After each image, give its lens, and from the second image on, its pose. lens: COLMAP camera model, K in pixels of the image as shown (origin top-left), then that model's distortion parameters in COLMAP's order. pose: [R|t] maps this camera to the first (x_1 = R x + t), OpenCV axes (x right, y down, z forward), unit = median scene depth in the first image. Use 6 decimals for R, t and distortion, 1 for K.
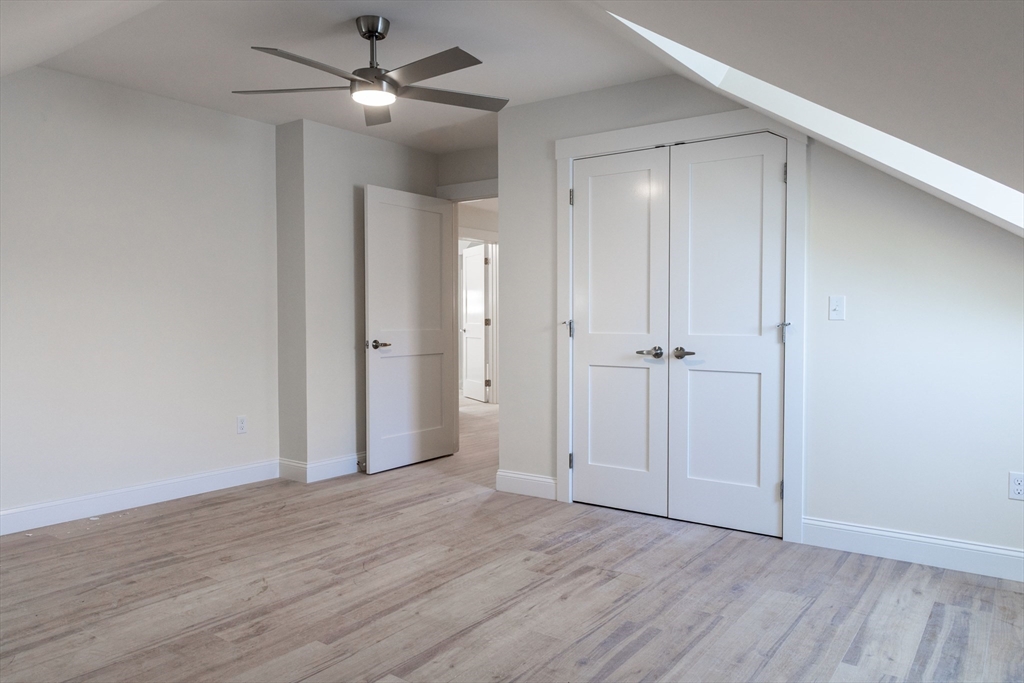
lens RADIAL K [[719.4, 0, 512.0], [0, 719.4, 341.5], [0, 0, 1]] dist [0.014998, 0.002315]
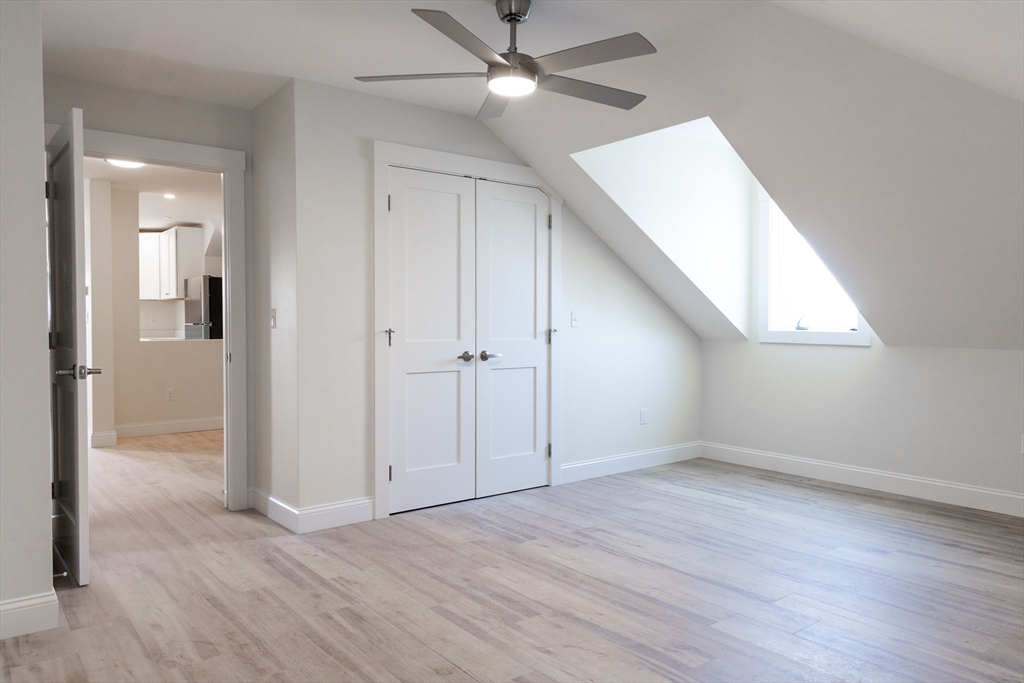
lens RADIAL K [[719.4, 0, 512.0], [0, 719.4, 341.5], [0, 0, 1]] dist [0.014998, 0.002315]
pose [[0.285741, -0.025934, 0.957956, -0.952654], [0.035006, 0.999249, 0.016610, -0.027452], [-0.957667, 0.028788, 0.286434, 0.662836]]
